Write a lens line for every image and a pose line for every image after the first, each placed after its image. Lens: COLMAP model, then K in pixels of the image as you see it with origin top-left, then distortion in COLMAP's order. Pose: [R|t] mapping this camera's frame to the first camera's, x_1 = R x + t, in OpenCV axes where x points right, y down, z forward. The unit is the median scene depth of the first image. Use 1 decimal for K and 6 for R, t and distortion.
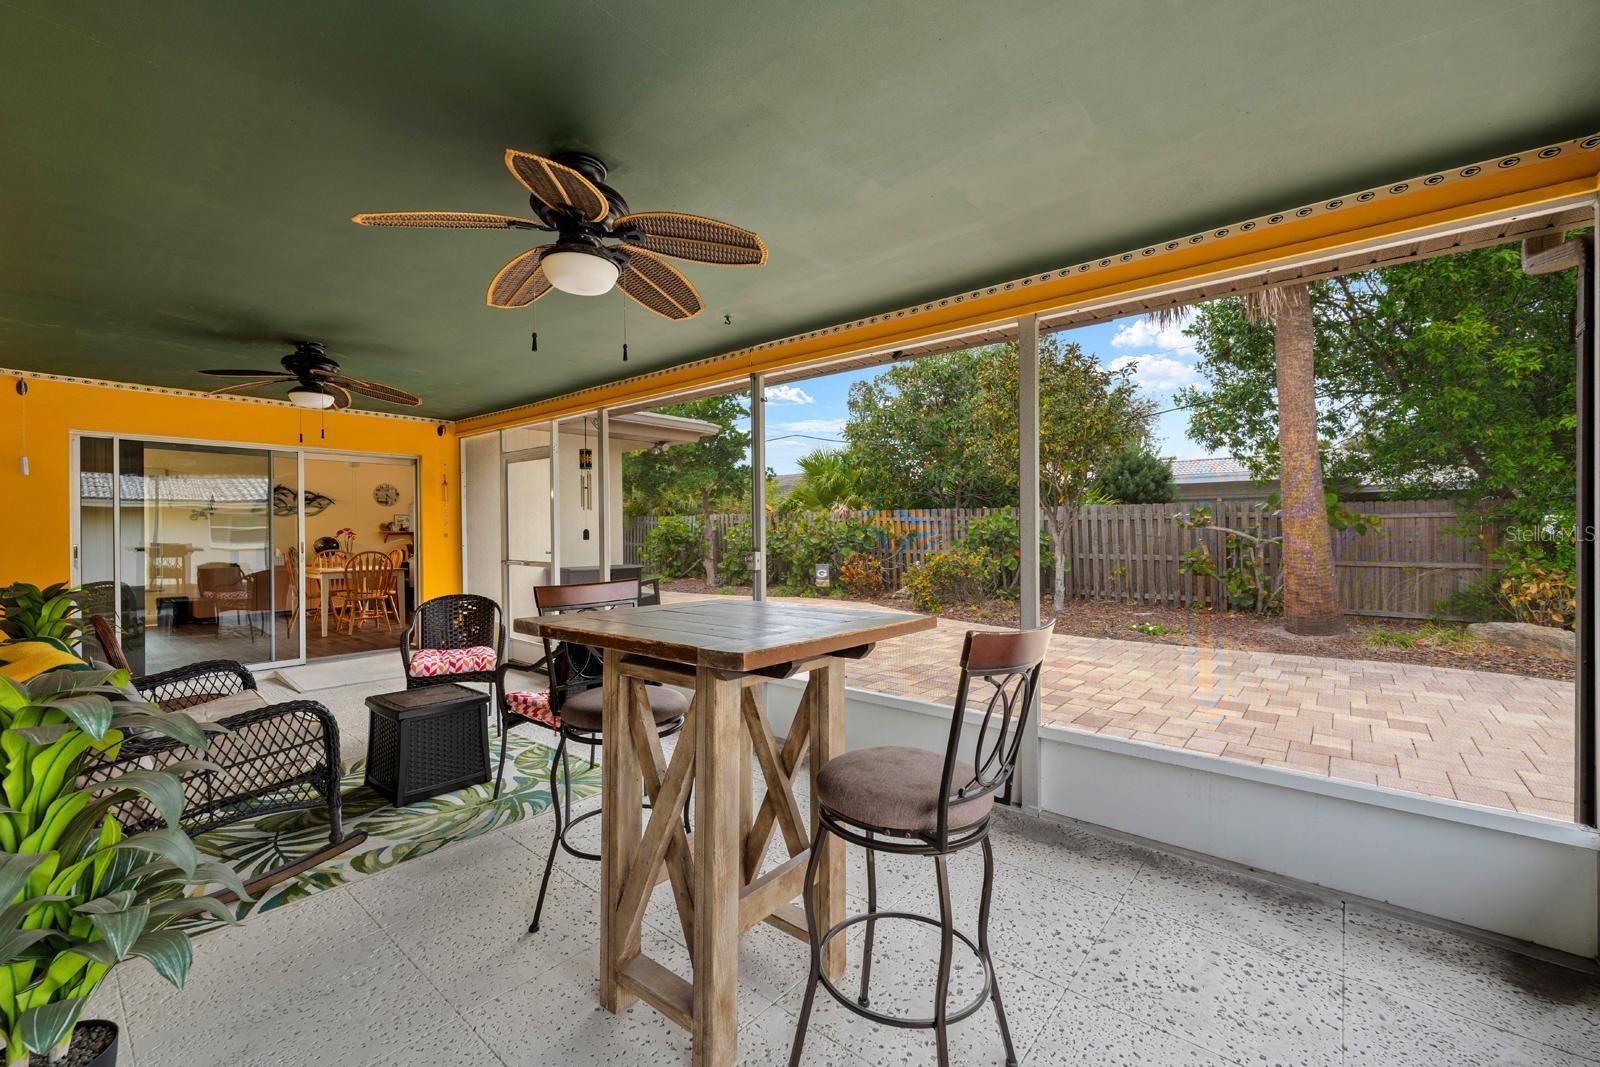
lens RADIAL K [[656.4, 0, 803.2], [0, 656.4, 539.0], [0, 0, 1]] dist [-0.000047, -0.000215]
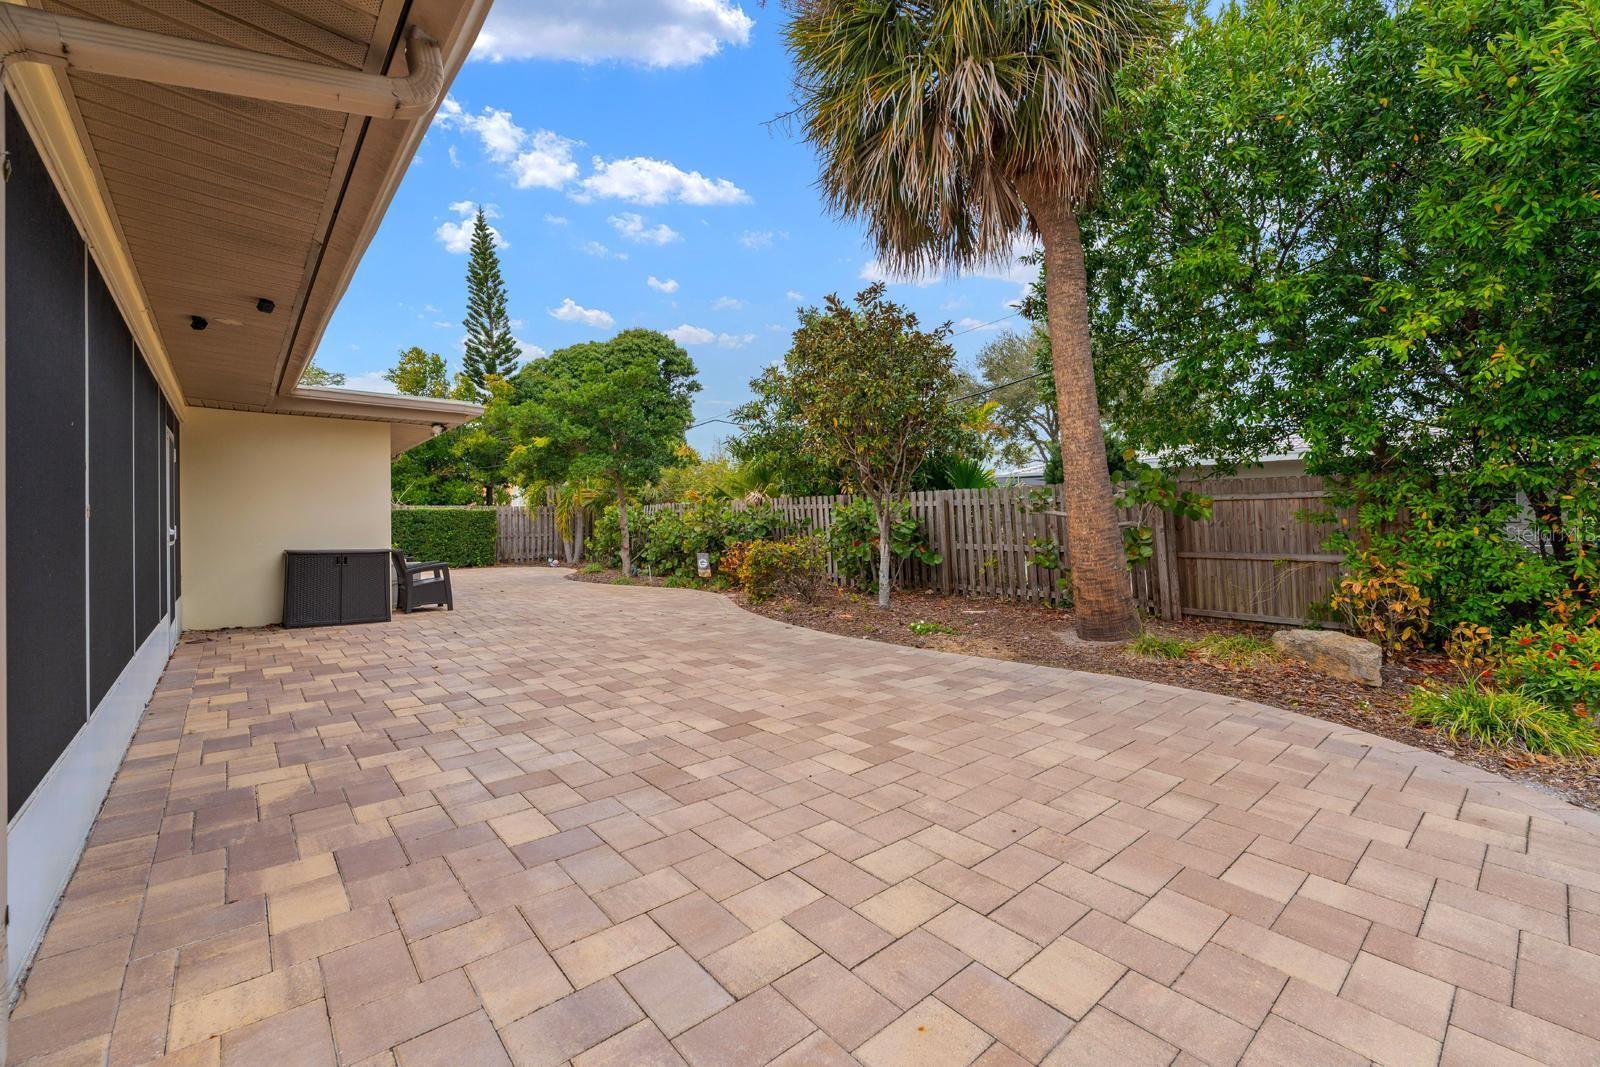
lens RADIAL K [[656.4, 0, 798.6], [0, 656.4, 531.3], [0, 0, 1]] dist [-0.000047, -0.000215]
pose [[0.986456, 0.003997, -0.163977, 0.465194], [-0.004723, 0.999981, -0.004038, 0.013063], [0.163958, 0.004758, 0.986456, 0.108707]]
